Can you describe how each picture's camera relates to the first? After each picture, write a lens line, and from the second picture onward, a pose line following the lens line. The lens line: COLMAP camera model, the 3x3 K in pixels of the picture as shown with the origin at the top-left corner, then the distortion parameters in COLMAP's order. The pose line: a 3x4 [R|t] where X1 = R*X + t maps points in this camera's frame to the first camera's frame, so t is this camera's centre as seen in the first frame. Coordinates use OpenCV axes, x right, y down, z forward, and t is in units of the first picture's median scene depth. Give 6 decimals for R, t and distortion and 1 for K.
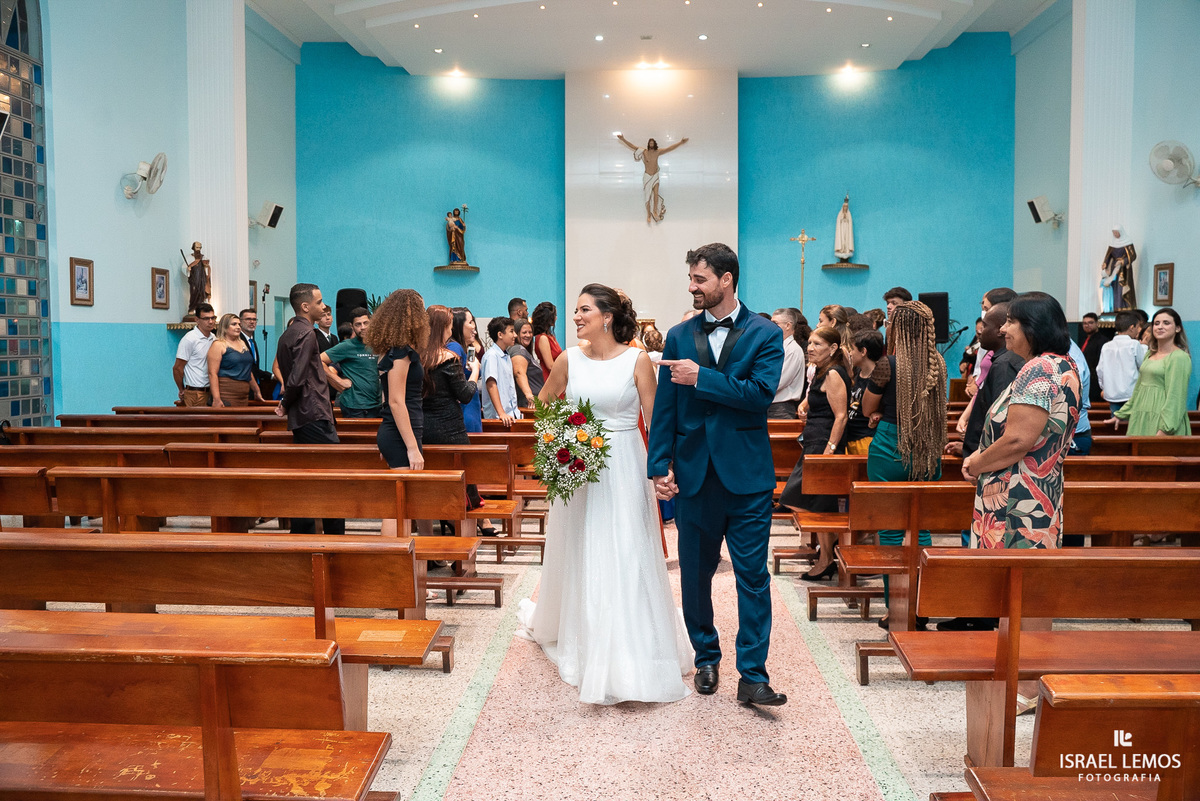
lens RADIAL K [[977.2, 0, 600.0], [0, 977.2, 400.5], [0, 0, 1]] dist [-0.118287, 0.094576]
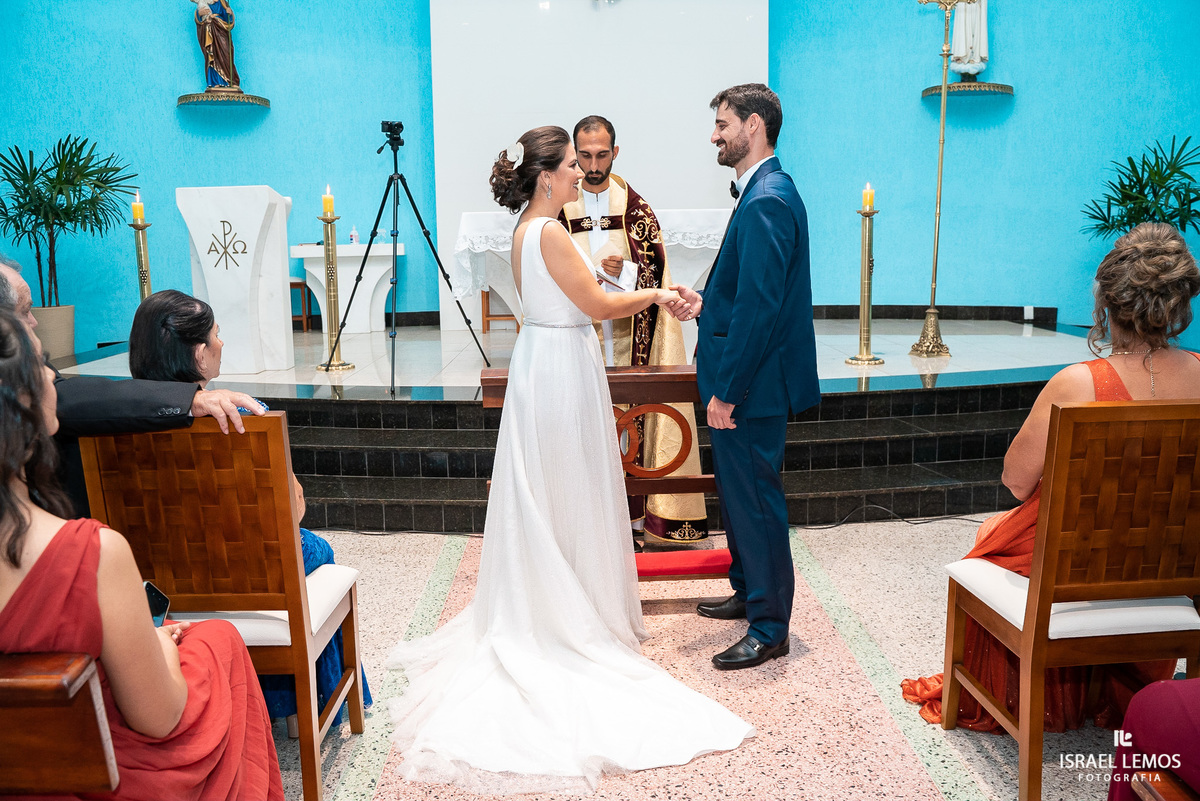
lens RADIAL K [[977.2, 0, 600.0], [0, 977.2, 400.5], [0, 0, 1]] dist [-0.118287, 0.094576]
pose [[0.997546, -0.021542, 0.066617, 0.018408], [0.017523, 0.998025, 0.060324, -0.006542], [-0.067785, -0.059009, 0.995953, 0.601077]]
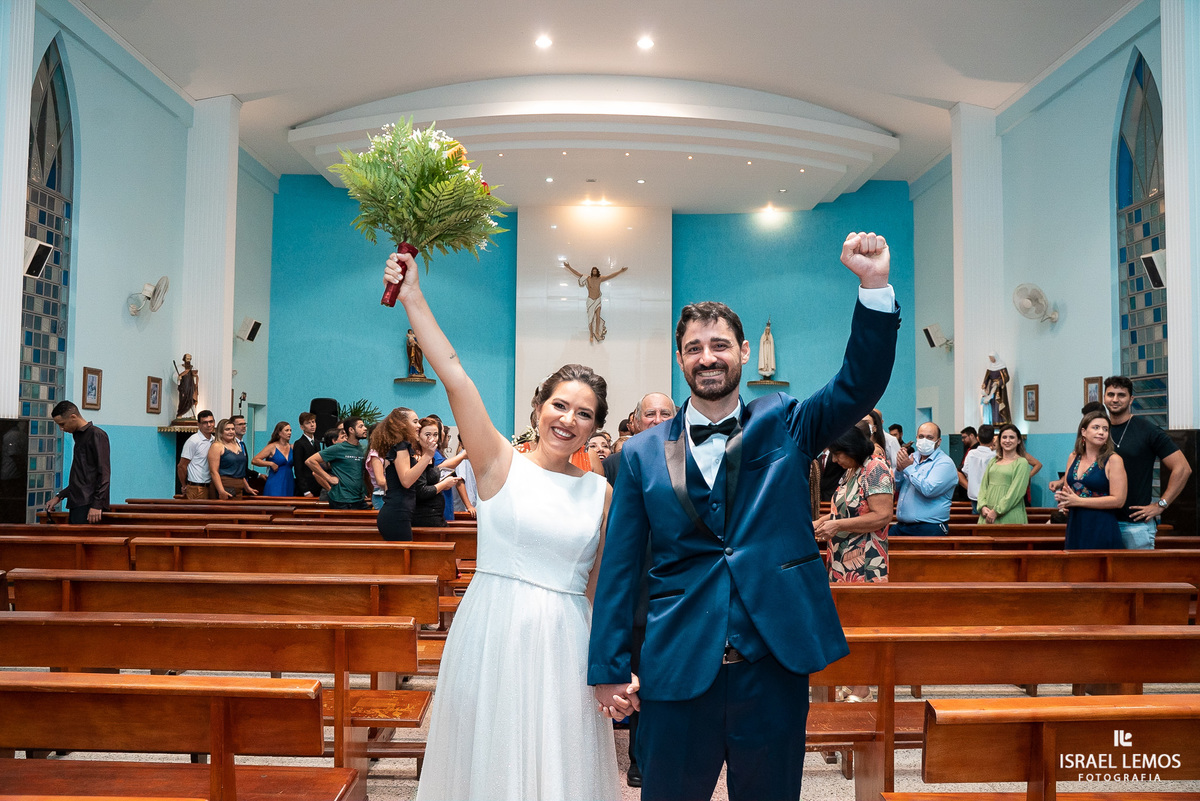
lens RADIAL K [[977.1, 0, 600.0], [0, 977.1, 400.5], [0, 0, 1]] dist [-0.120333, 0.097767]
pose [[0.998065, 0.013197, 0.060768, -0.008154], [-0.006361, 0.993761, -0.111352, 0.008332], [-0.061858, 0.110750, 0.991921, -0.115254]]
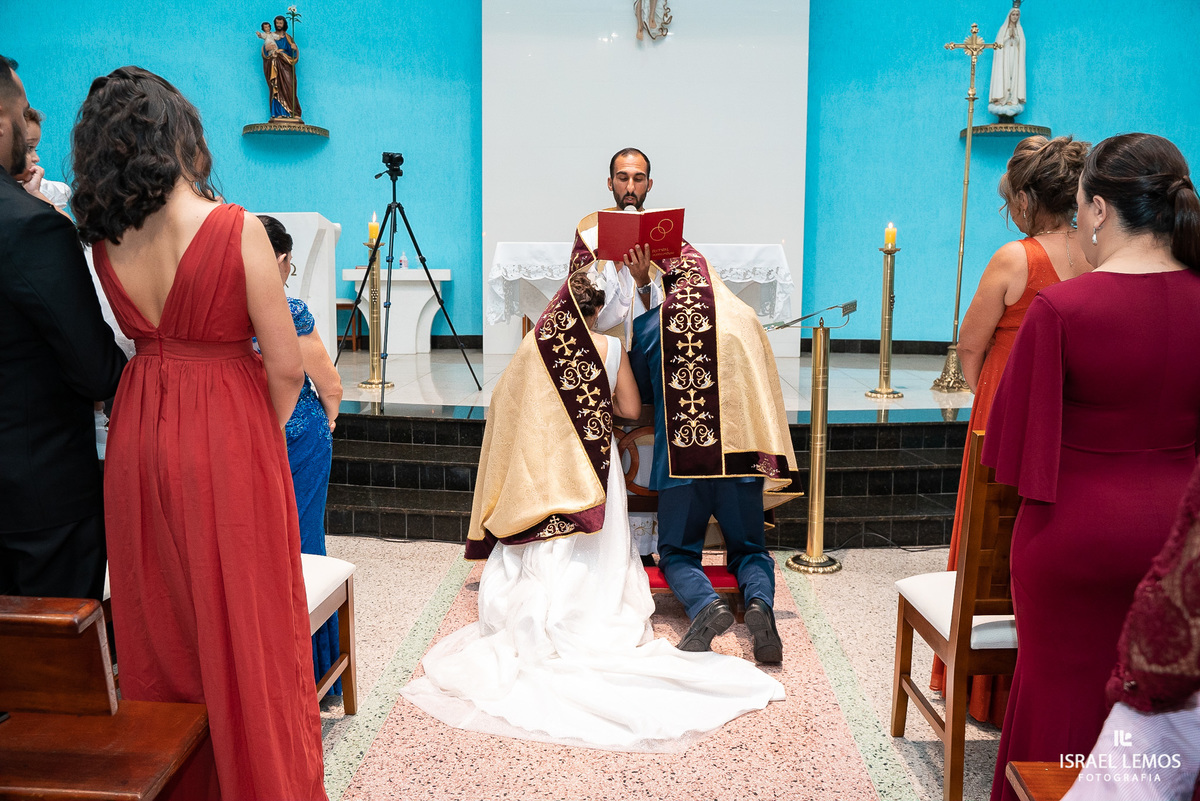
lens RADIAL K [[977.2, 0, 600.0], [0, 977.2, 400.5], [0, 0, 1]] dist [-0.118287, 0.094576]
pose [[0.999922, 0.010886, 0.006051, 0.033911], [-0.011070, 0.999451, 0.031214, -0.005478], [-0.005708, -0.031278, 0.999494, 0.581142]]
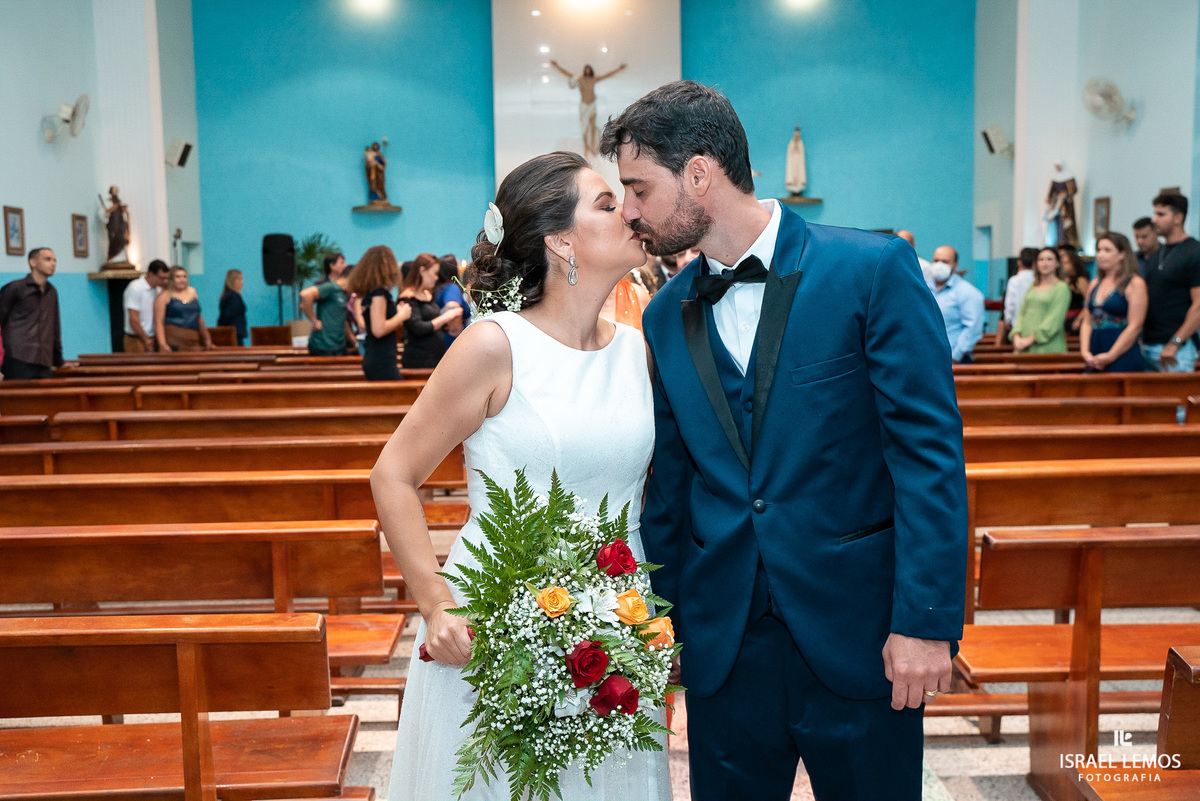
lens RADIAL K [[1246.8, 0, 600.0], [0, 1246.8, 400.5], [0, 0, 1]] dist [-0.055090, 0.145679]
pose [[0.997658, -0.021869, 0.064814, -0.022722], [0.019912, 0.999331, 0.030688, 0.016471], [-0.065442, -0.029325, 0.997425, -0.232336]]
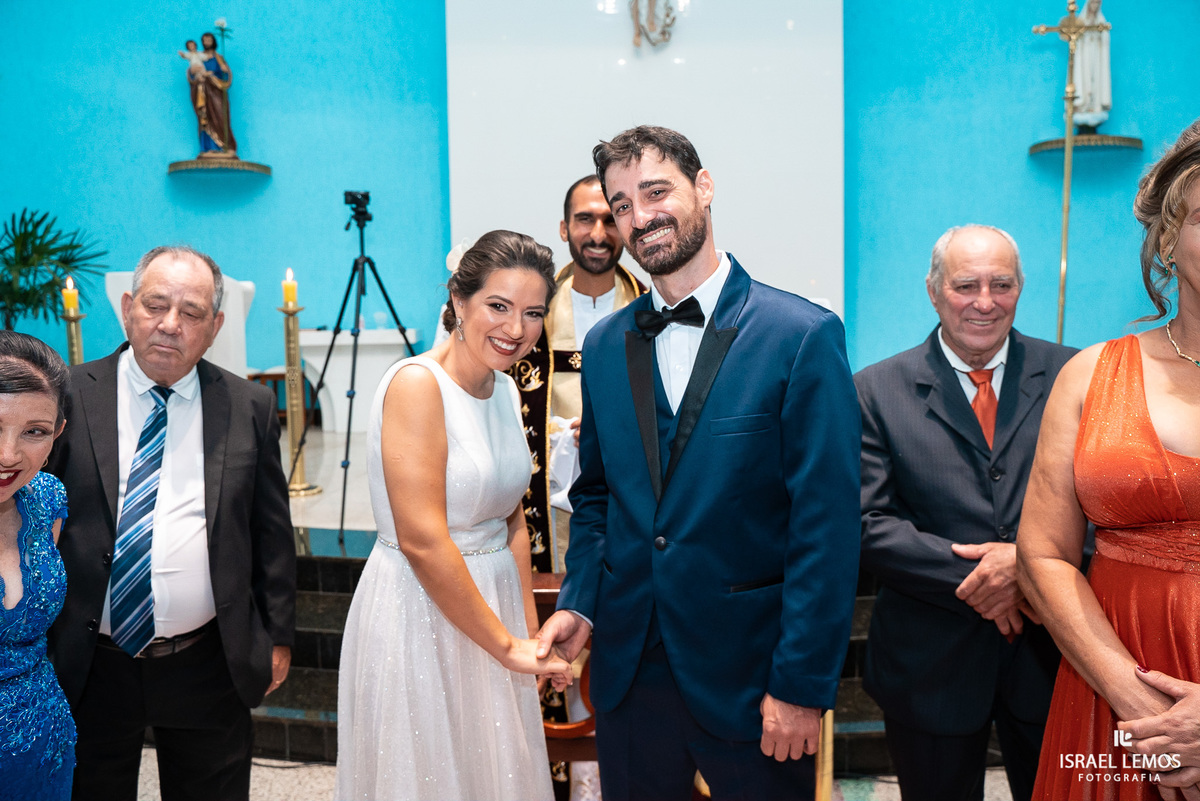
lens RADIAL K [[977.2, 0, 600.0], [0, 977.2, 400.5], [0, 0, 1]] dist [-0.118287, 0.094576]
pose [[0.999822, -0.010926, -0.015387, 0.047253], [0.010870, 0.999934, -0.003727, -0.029770], [0.015427, 0.003559, 0.999875, 0.700935]]
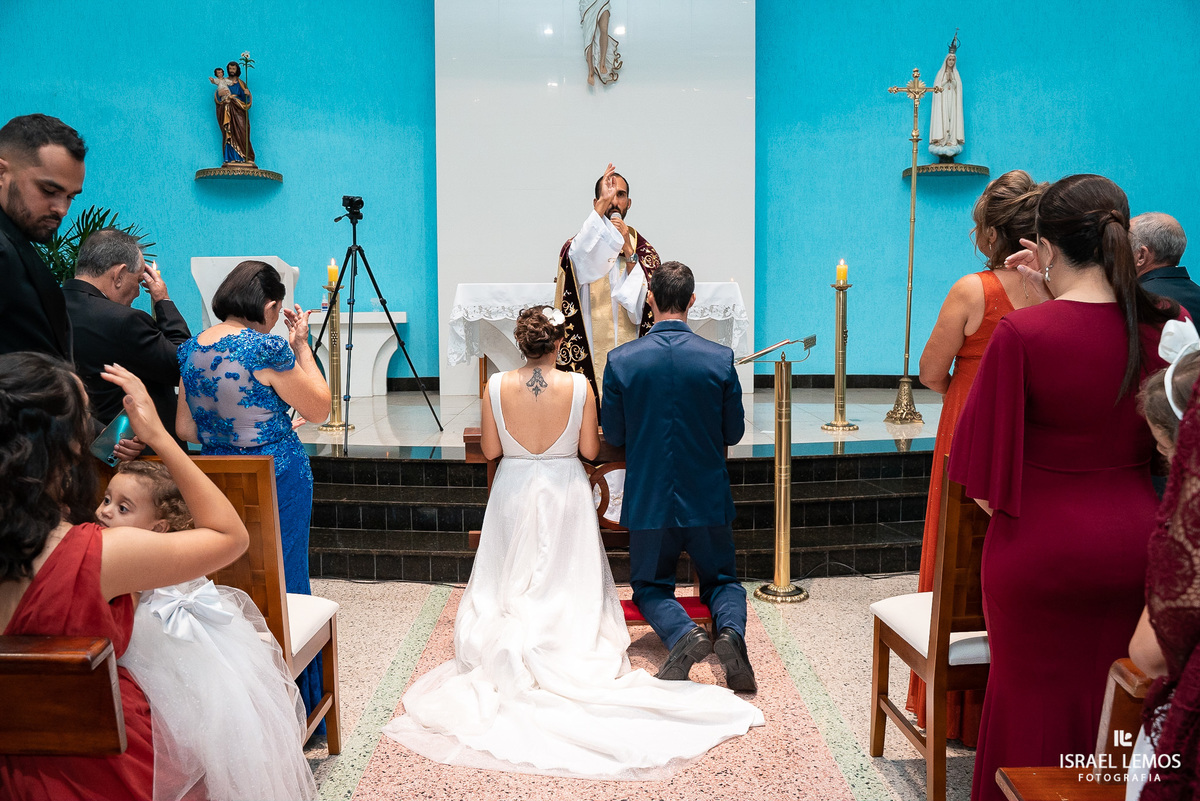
lens RADIAL K [[977.2, 0, 600.0], [0, 977.2, 400.5], [0, 0, 1]] dist [-0.118287, 0.094576]
pose [[0.998173, -0.006629, 0.060058, 0.026929], [0.007301, 0.999913, -0.010978, -0.004073], [-0.059980, 0.011396, 0.998135, 0.576576]]
